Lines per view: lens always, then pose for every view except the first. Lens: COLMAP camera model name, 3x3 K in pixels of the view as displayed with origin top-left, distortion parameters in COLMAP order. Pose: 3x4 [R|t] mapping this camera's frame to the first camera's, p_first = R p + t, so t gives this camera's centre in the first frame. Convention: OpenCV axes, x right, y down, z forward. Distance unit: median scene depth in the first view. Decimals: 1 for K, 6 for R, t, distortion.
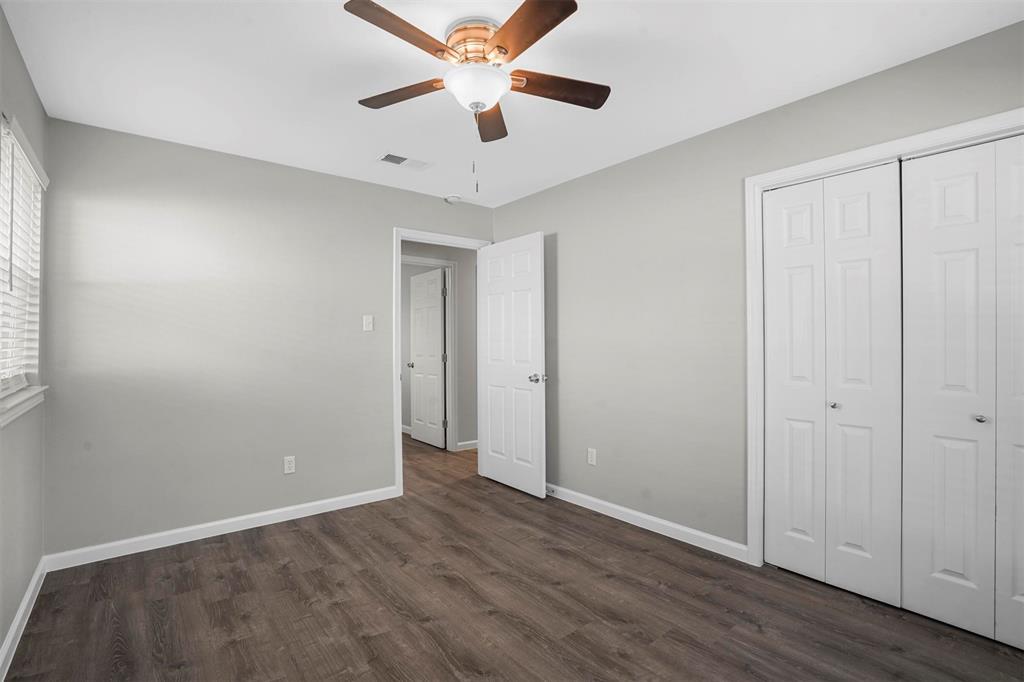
lens RADIAL K [[477.1, 0, 512.7], [0, 477.1, 338.9], [0, 0, 1]] dist [-0.037034, 0.010091]
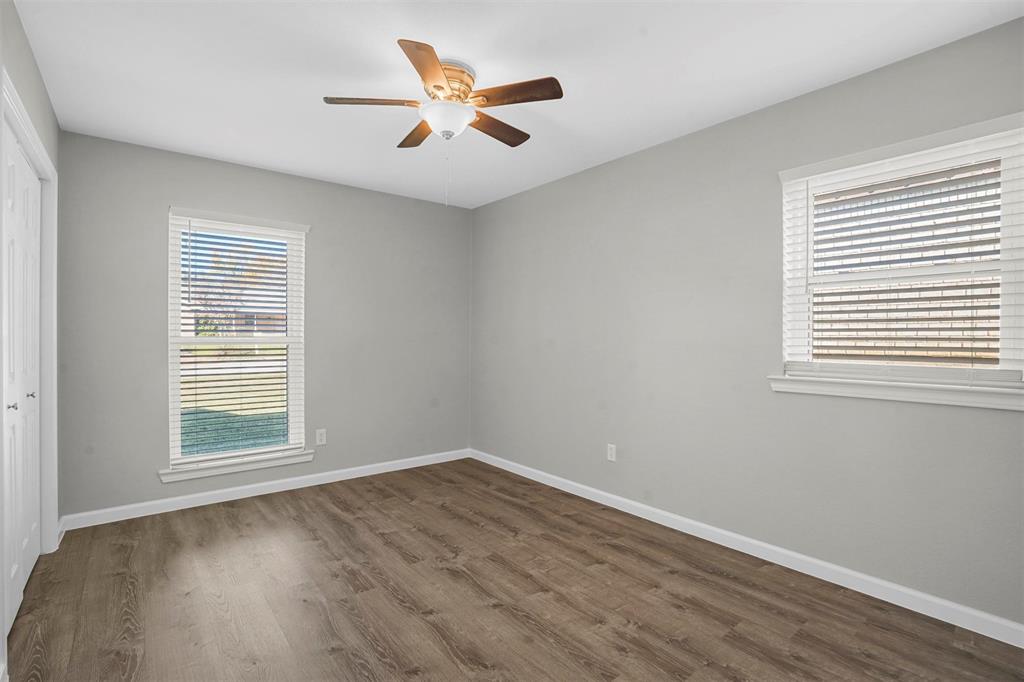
lens RADIAL K [[477.1, 0, 513.9], [0, 477.1, 340.3], [0, 0, 1]] dist [-0.037034, 0.010091]
pose [[-0.999979, 0.000939, -0.006423, -0.207889], [0.000906, 0.999986, 0.005230, 0.020584], [0.006428, 0.005224, -0.999966, 1.935340]]
